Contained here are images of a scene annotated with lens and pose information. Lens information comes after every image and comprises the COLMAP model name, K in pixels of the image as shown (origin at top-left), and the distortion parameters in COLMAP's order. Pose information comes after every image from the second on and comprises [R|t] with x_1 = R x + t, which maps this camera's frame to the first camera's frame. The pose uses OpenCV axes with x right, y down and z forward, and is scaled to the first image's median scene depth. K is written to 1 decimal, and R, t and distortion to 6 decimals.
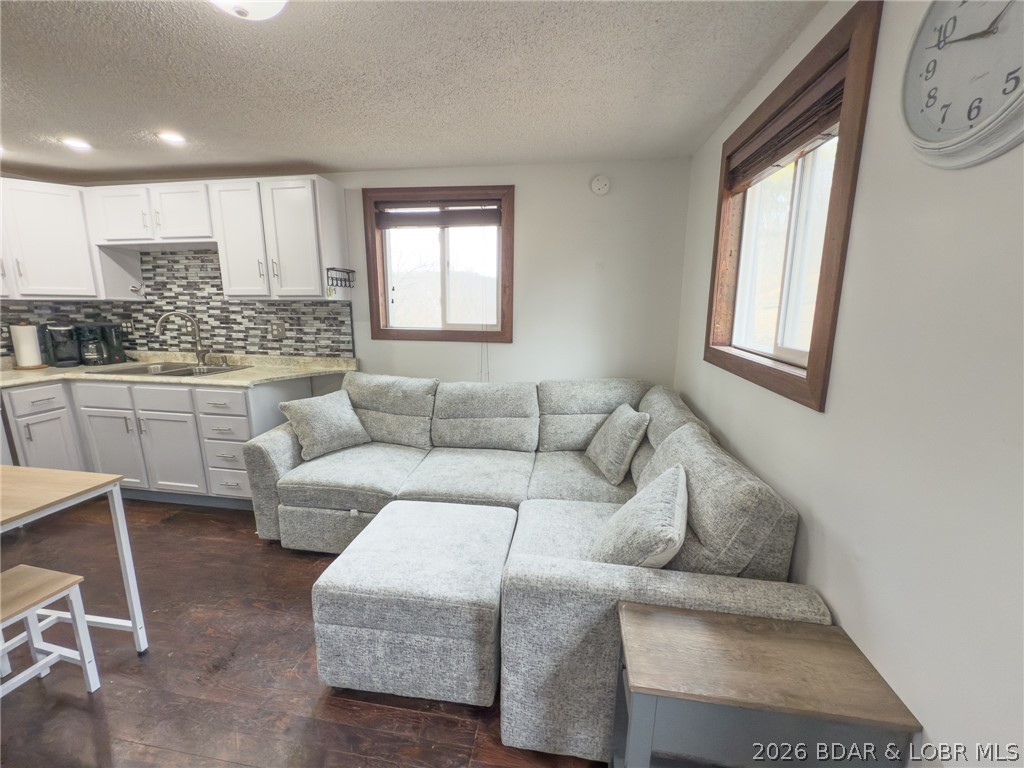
lens RADIAL K [[412.8, 0, 510.3], [0, 412.8, 384.6], [0, 0, 1]] dist [0.001136, 0.000202]
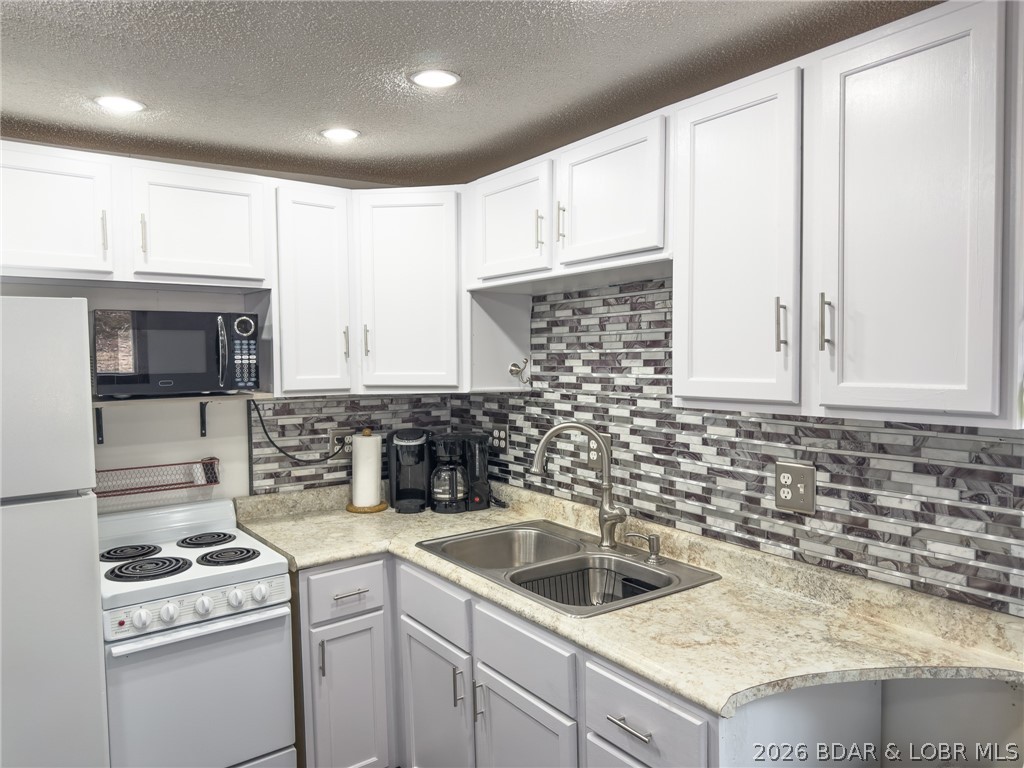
lens RADIAL K [[710.9, 0, 515.1], [0, 710.9, 386.8], [0, 0, 1]] dist [0.102594, -0.164017]
pose [[0.712542, 0.020915, -0.701318, -0.305602], [-0.115665, 0.989382, -0.088010, -0.135376], [0.692030, 0.143829, 0.707395, 0.395375]]
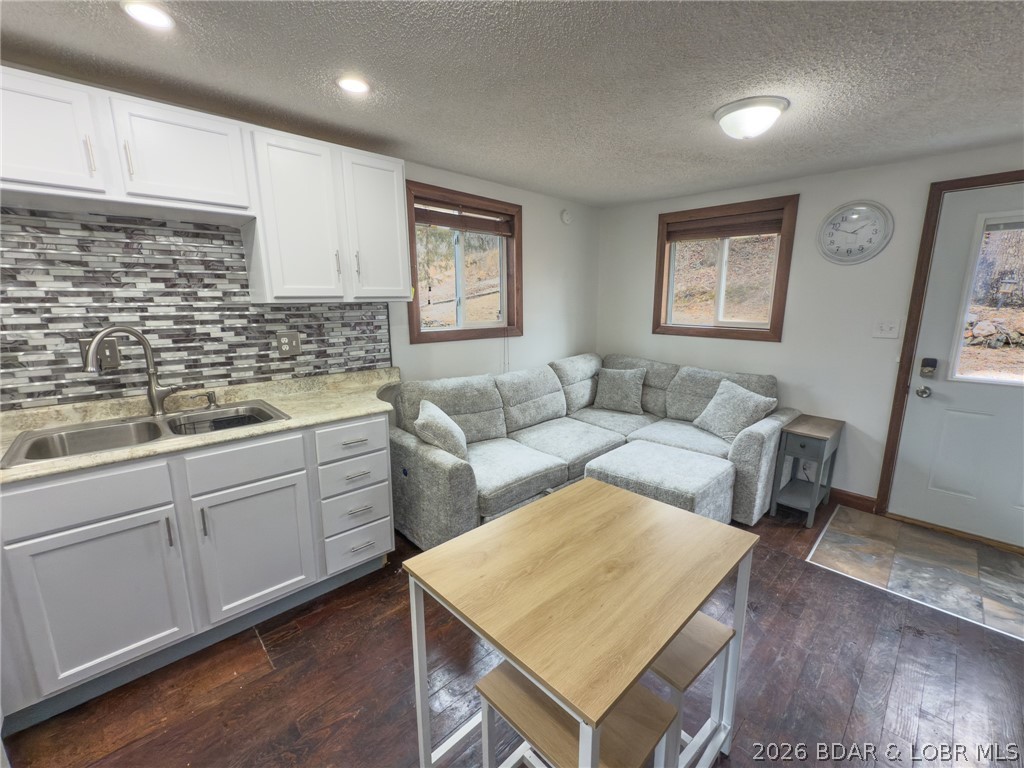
lens RADIAL K [[426.9, 0, 511.4], [0, 426.9, 384.8], [0, 0, 1]] dist [0.001570, -0.000091]
pose [[0.610417, -0.162168, 0.775302, -0.913829], [0.159907, 0.983893, 0.079899, -0.058997], [-0.775771, 0.075204, 0.626517, 0.234272]]
